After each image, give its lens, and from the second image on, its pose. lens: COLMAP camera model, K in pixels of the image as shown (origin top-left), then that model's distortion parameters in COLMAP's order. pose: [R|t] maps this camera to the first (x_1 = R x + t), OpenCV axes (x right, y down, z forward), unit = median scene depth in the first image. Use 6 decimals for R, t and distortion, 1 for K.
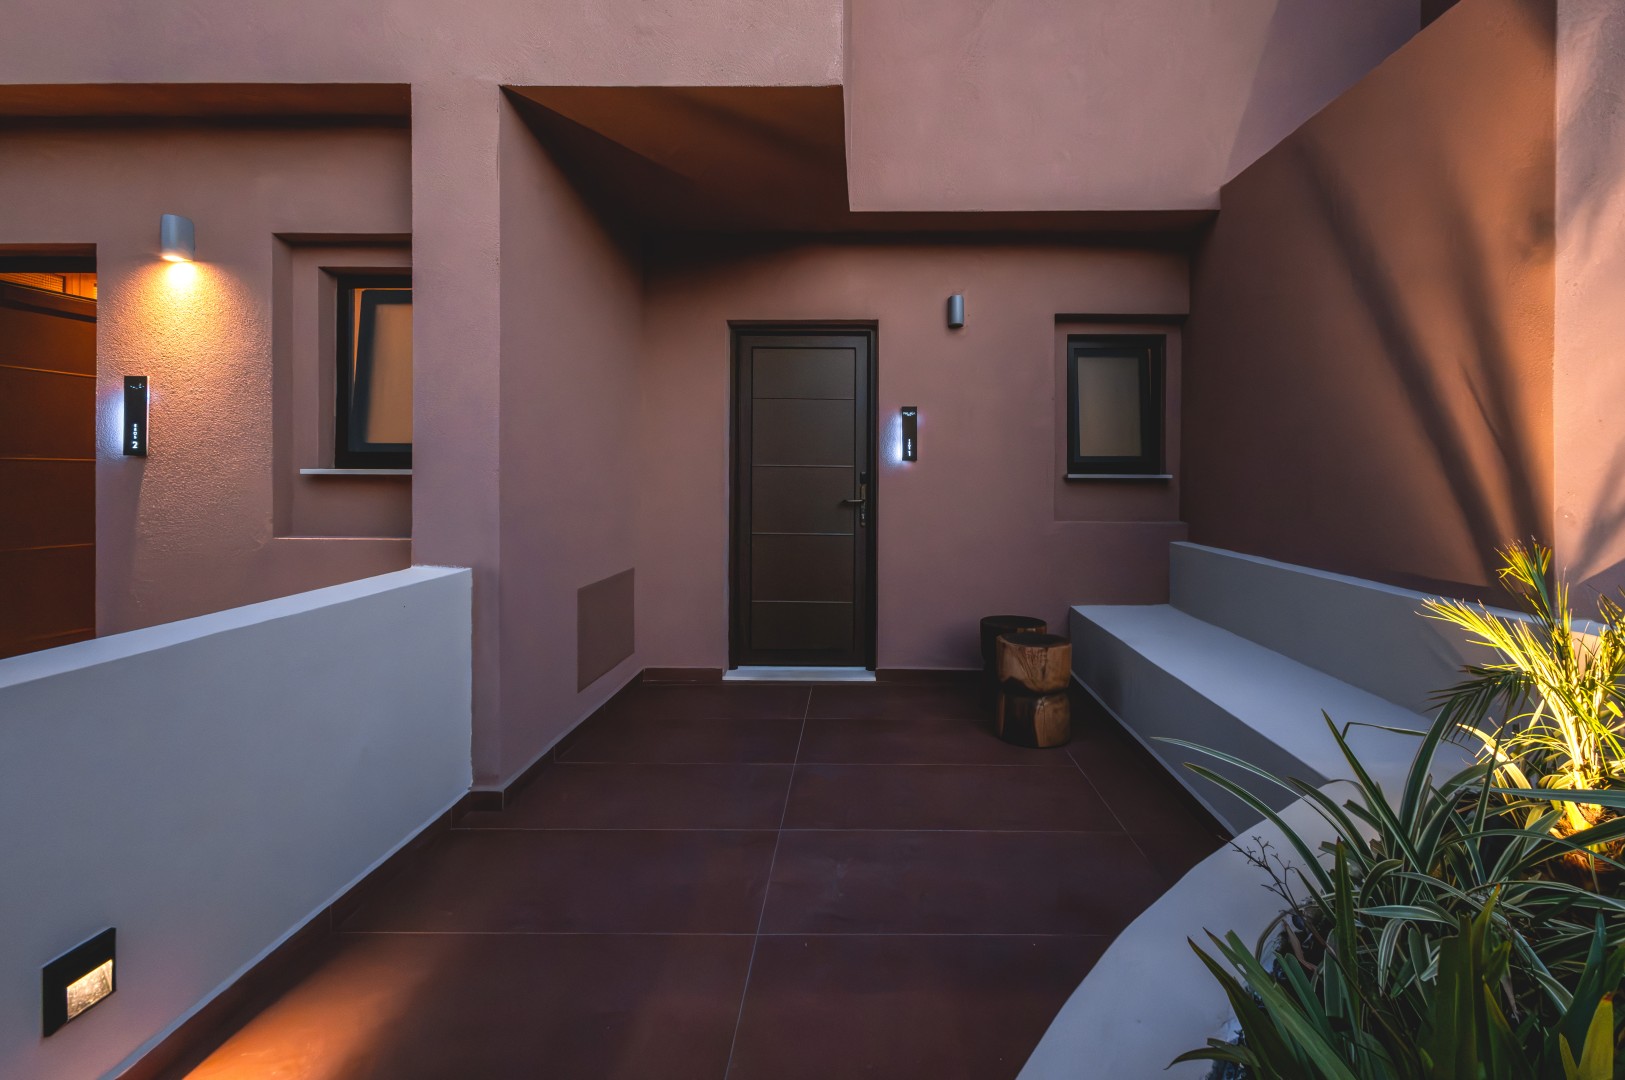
lens RADIAL K [[768.3, 0, 821.8], [0, 768.3, 473.9], [0, 0, 1]] dist [0.000567, -0.000022]
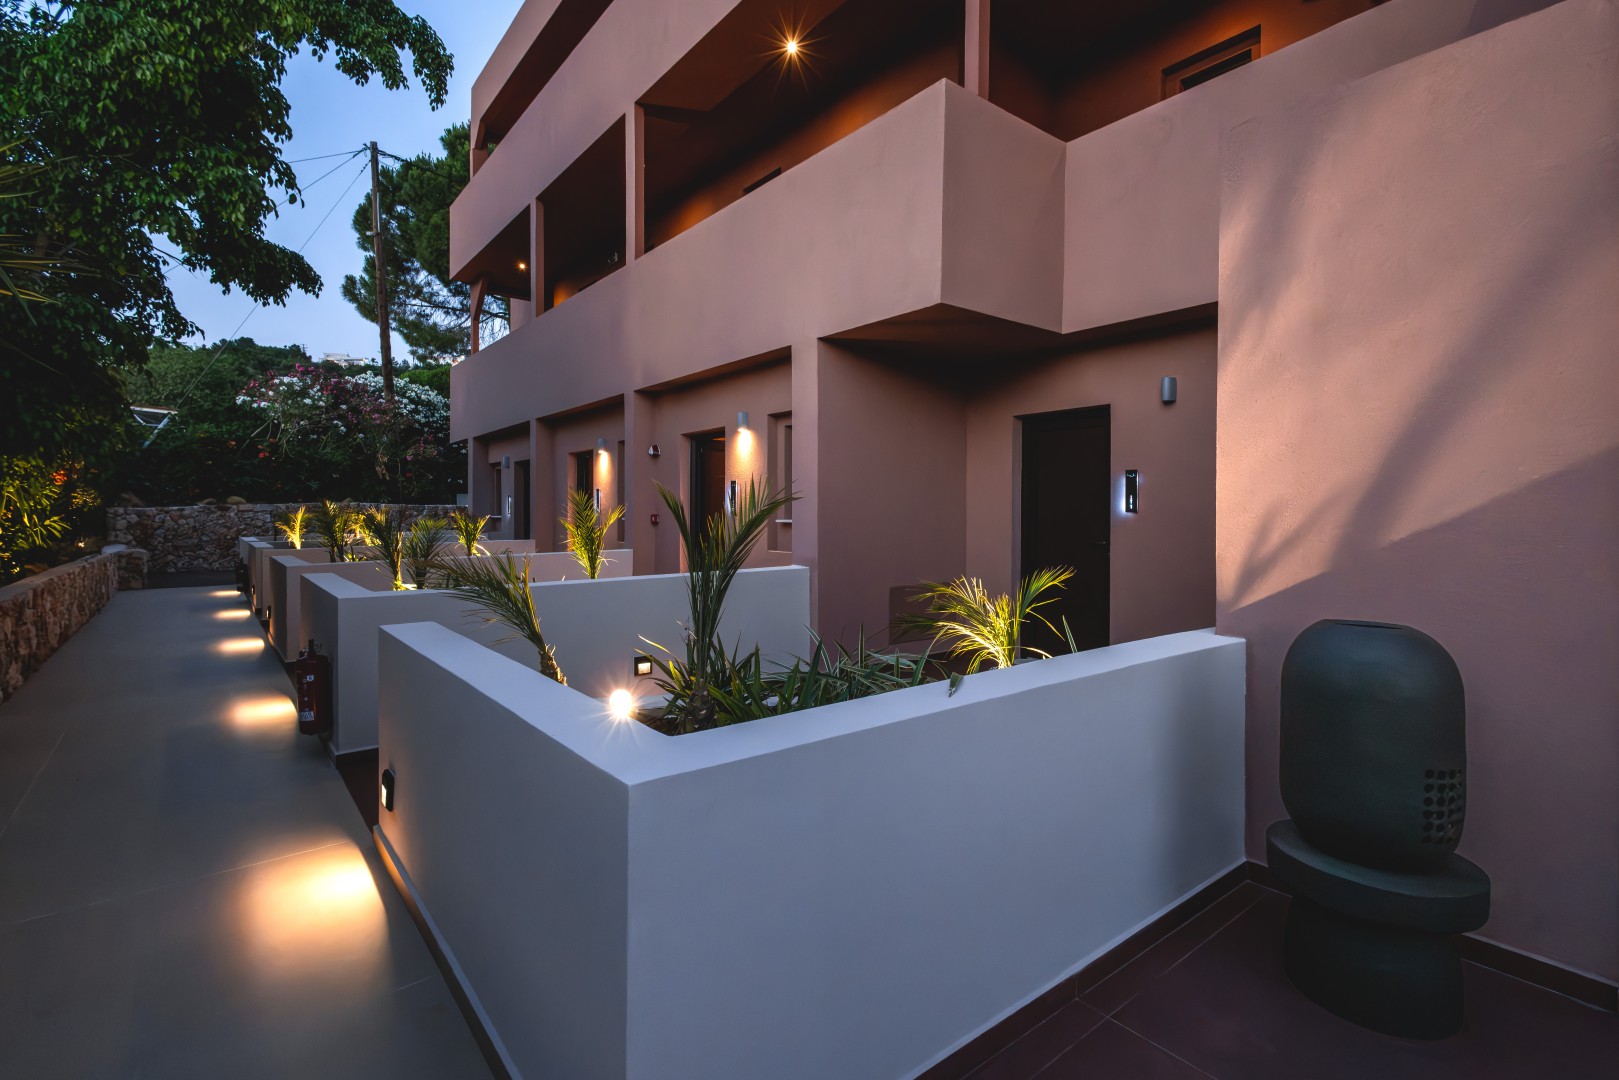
lens RADIAL K [[765.4, 0, 811.3], [0, 765.4, 532.1], [0, 0, 1]] dist [0.000567, -0.000022]
pose [[0.620939, 0.008587, -0.783811, 0.777508], [-0.003240, 0.999960, 0.008388, 0.006593], [0.783852, -0.002669, 0.620942, -0.194812]]
